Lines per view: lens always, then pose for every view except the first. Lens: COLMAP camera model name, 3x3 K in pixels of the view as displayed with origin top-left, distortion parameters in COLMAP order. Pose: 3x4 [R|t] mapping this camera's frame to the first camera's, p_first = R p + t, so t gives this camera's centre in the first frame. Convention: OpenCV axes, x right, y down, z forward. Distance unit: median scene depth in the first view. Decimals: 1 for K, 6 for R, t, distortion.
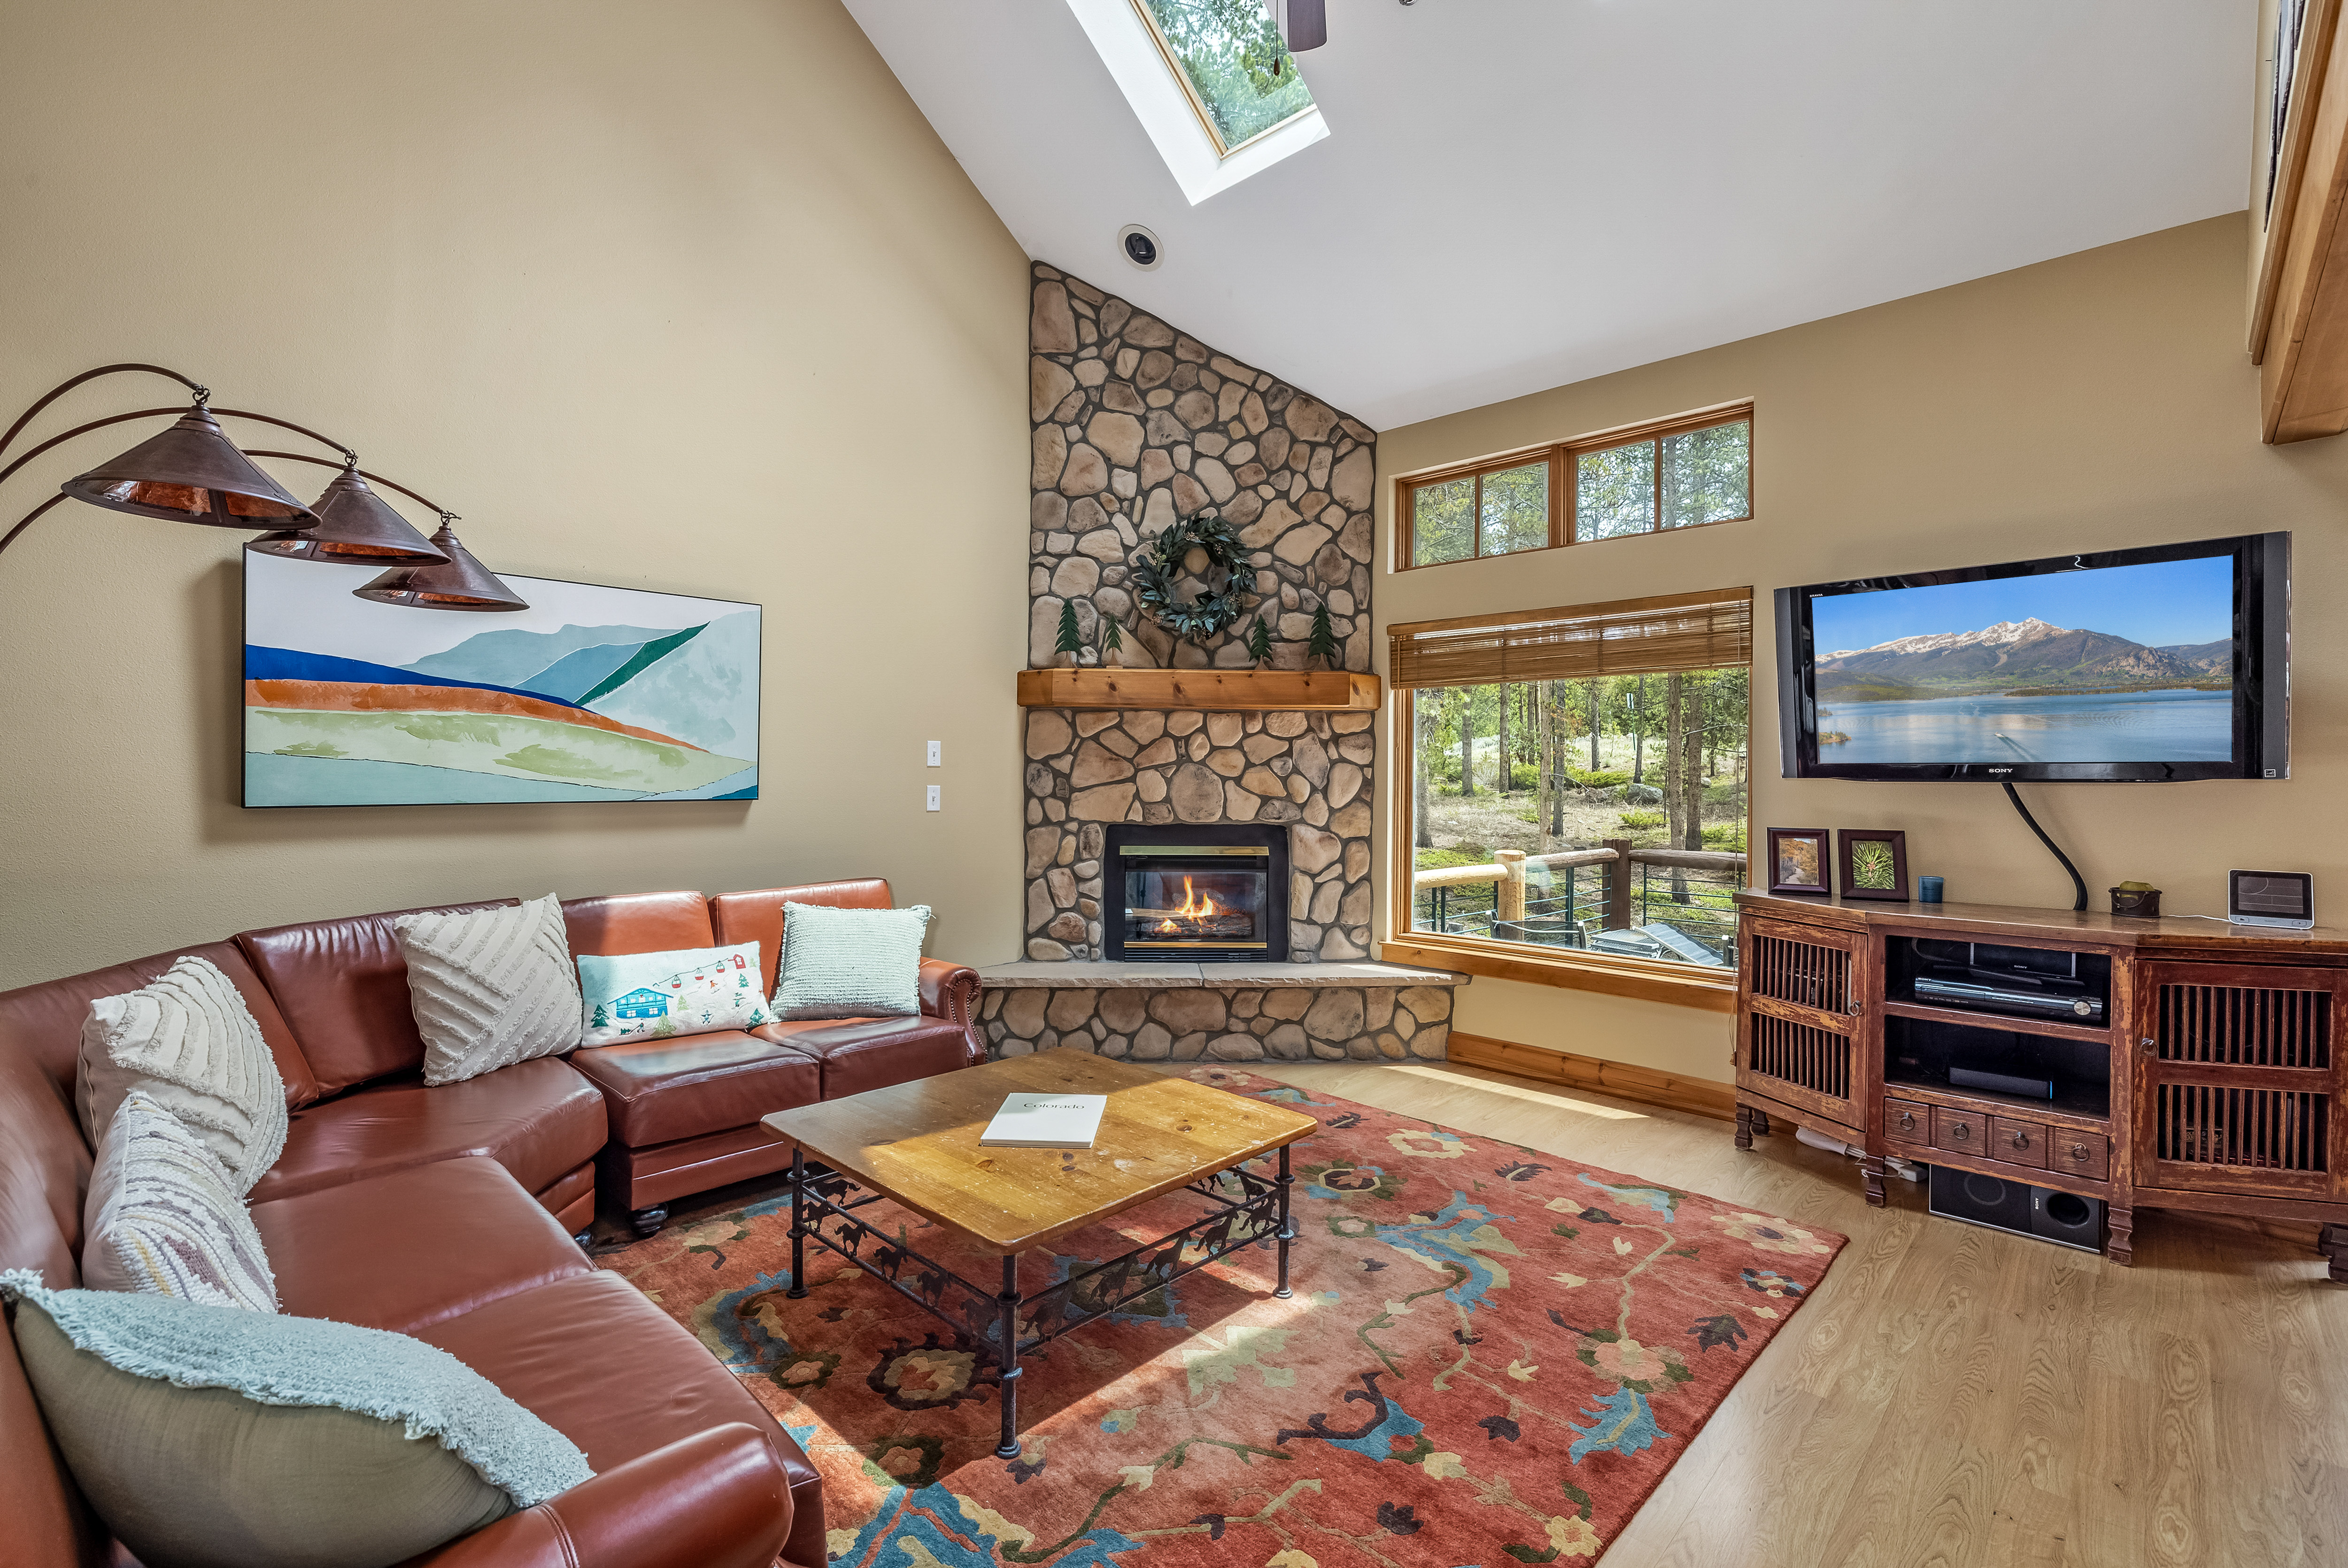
lens RADIAL K [[1050.9, 0, 1183.9], [0, 1050.9, 775.0], [0, 0, 1]] dist [-0.005124, 0.001069]
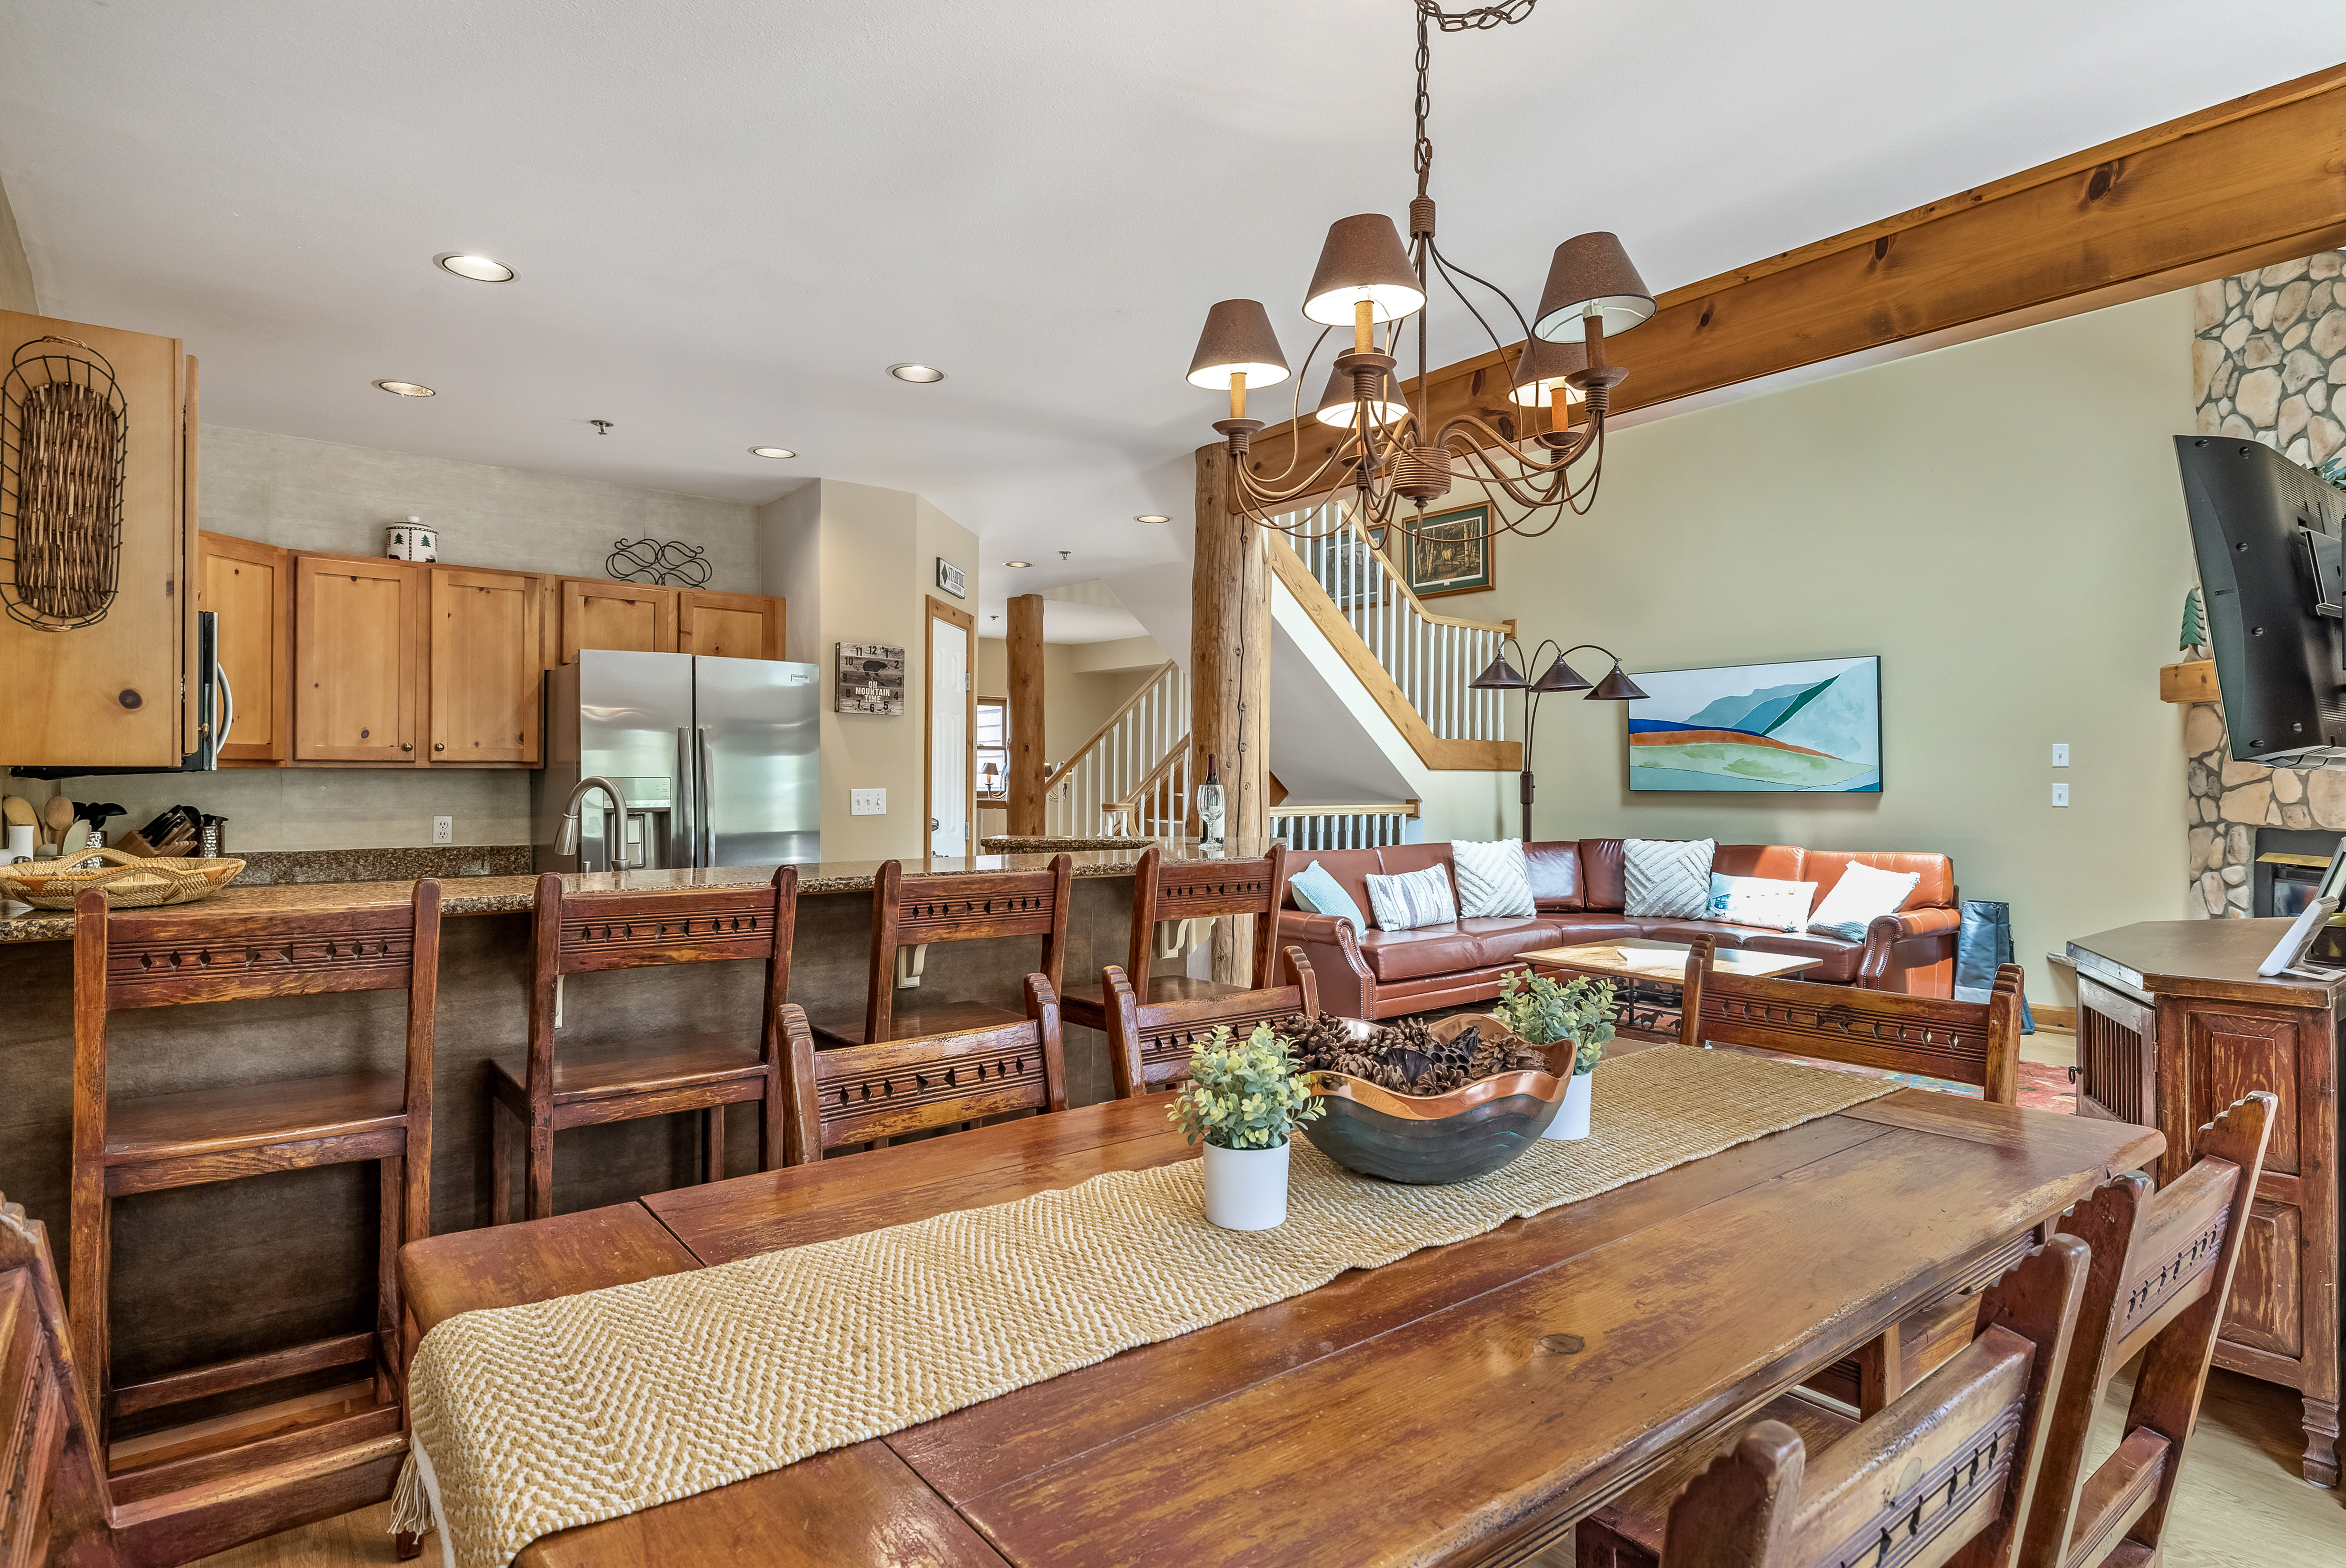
lens RADIAL K [[1247.2, 0, 1147.3], [0, 1247.2, 767.0], [0, 0, 1]] dist [-0.009257, 0.001117]
pose [[-0.158465, -0.013713, -0.987269, 1.196329], [-0.001367, 0.999906, -0.013669, 0.011200], [0.987364, -0.000817, -0.158469, 0.242422]]
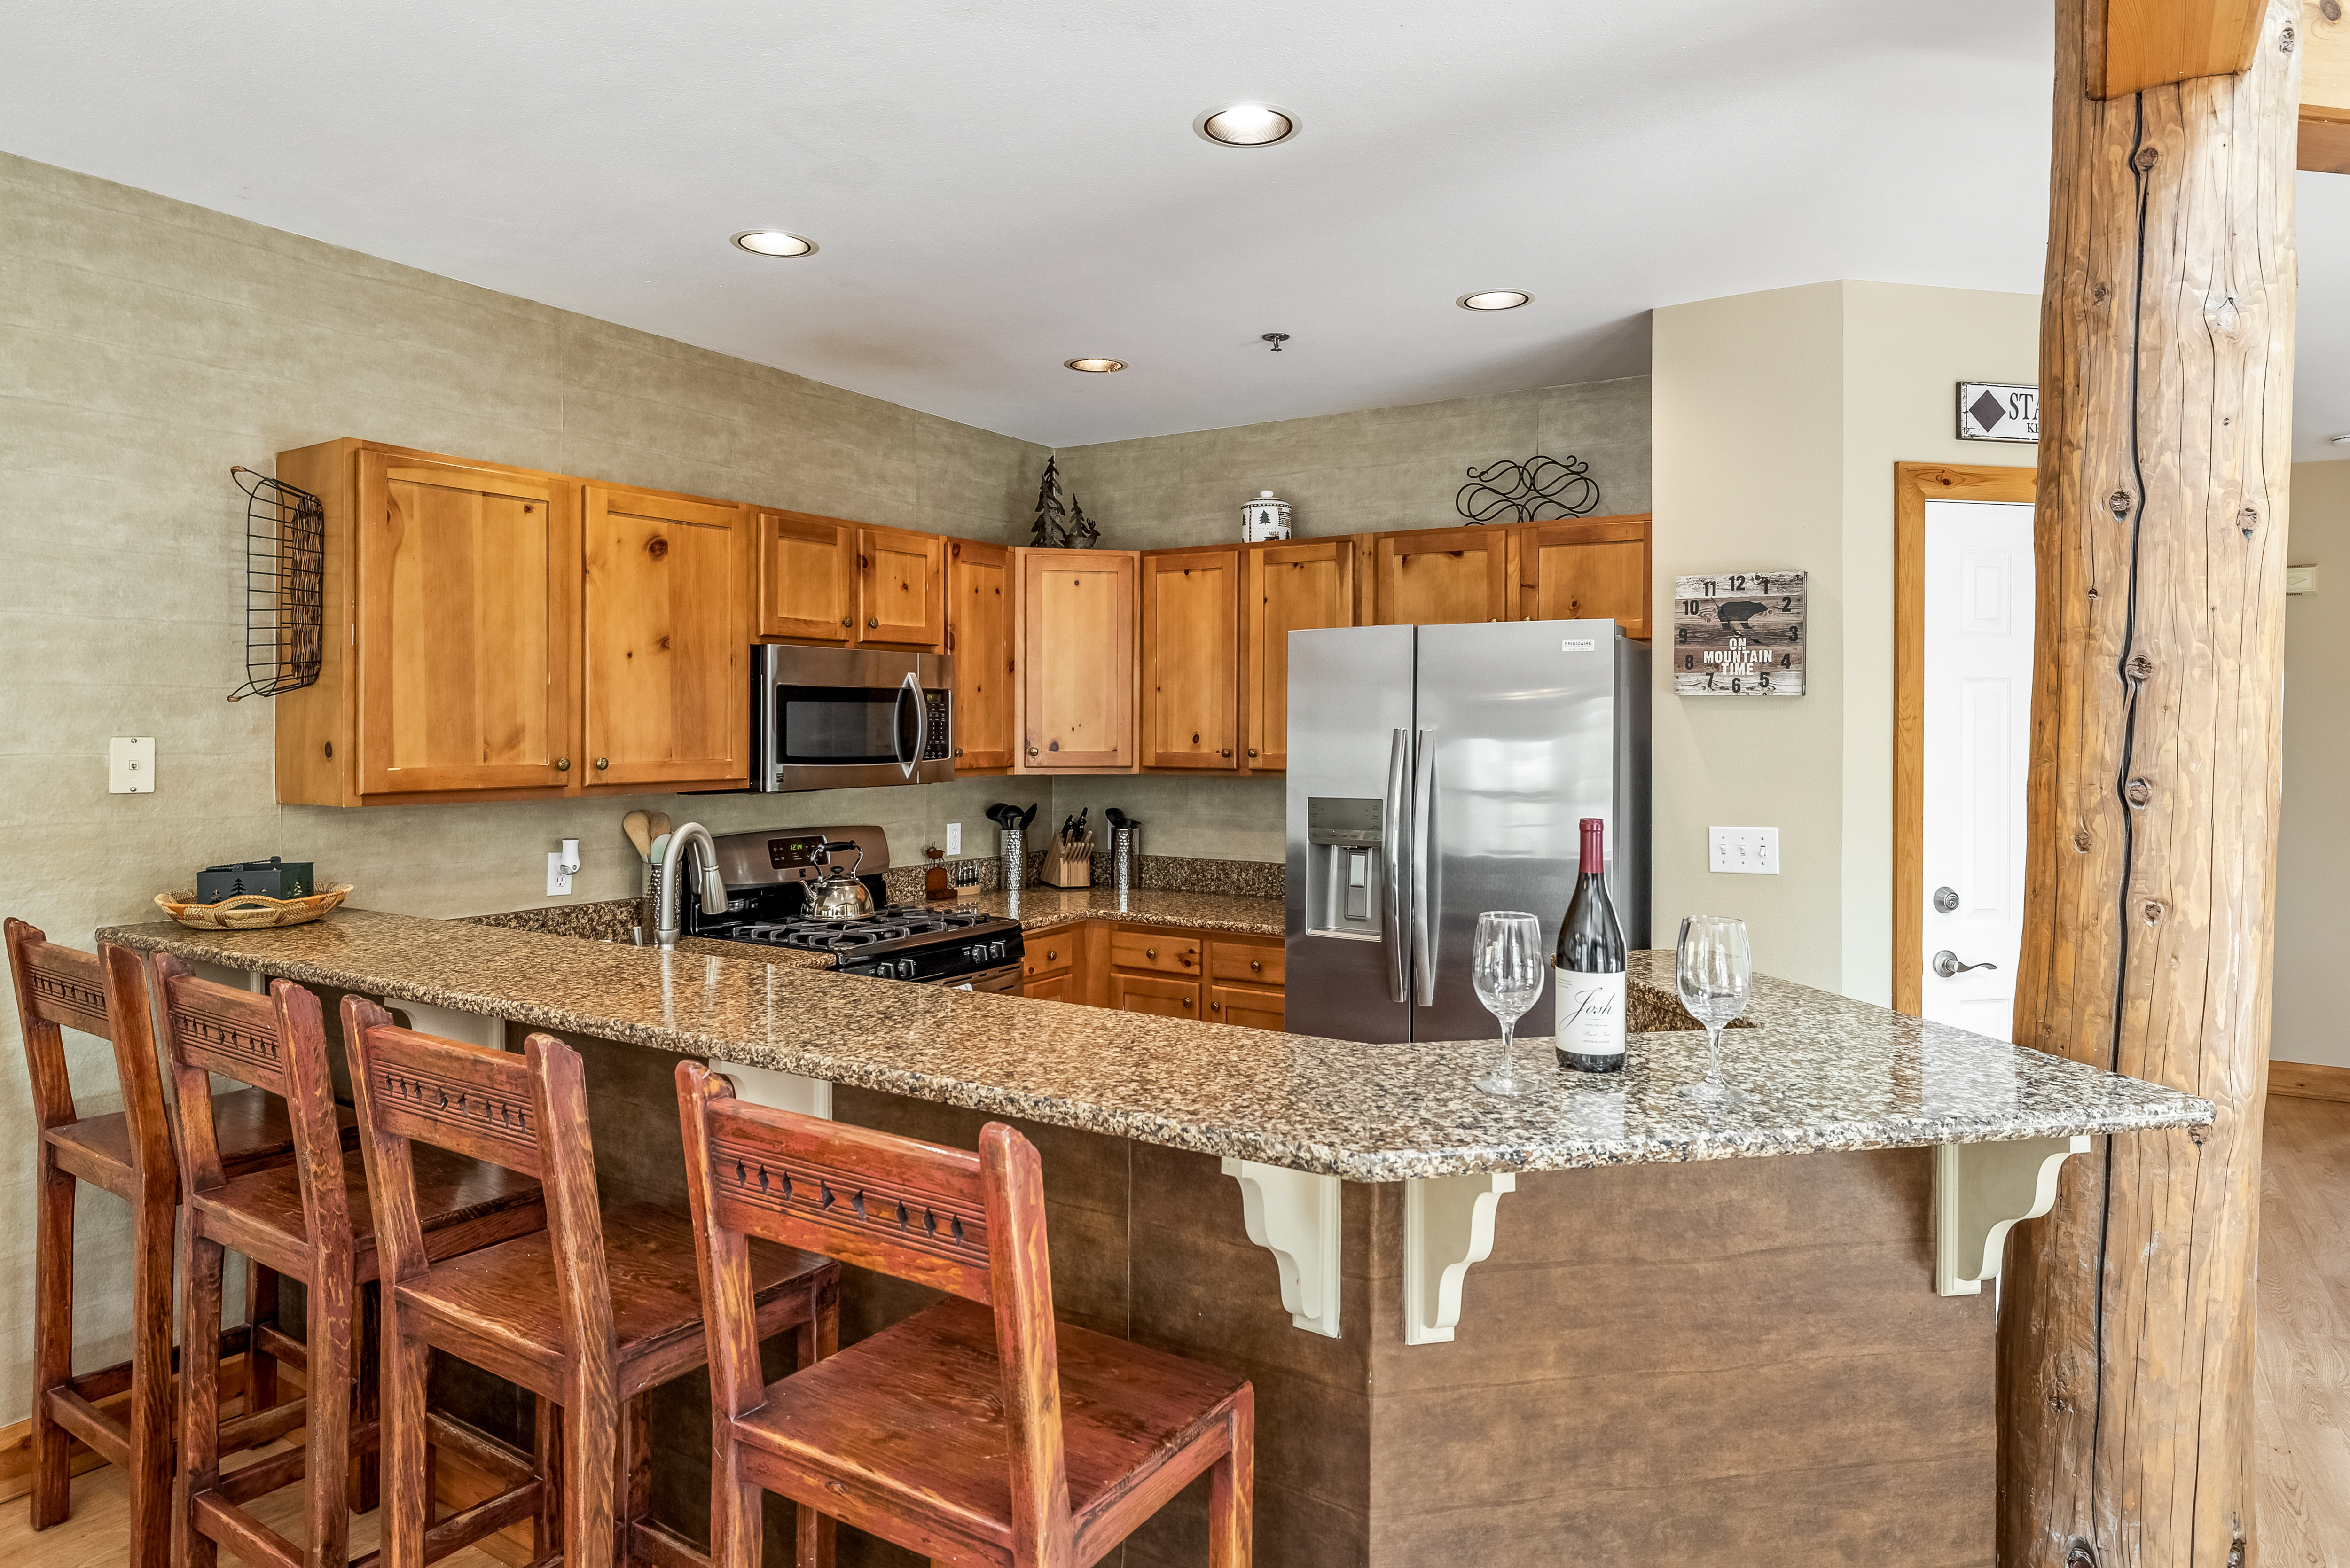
lens RADIAL K [[1387.8, 0, 1178.9], [0, 1387.8, 731.7], [0, 0, 1]] dist [-0.008096, 0.003764]
pose [[-0.985104, -0.008287, -0.171763, 0.534116], [-0.008337, 0.999965, -0.000426, -0.030274], [0.171760, 0.001012, -0.985138, 0.467607]]
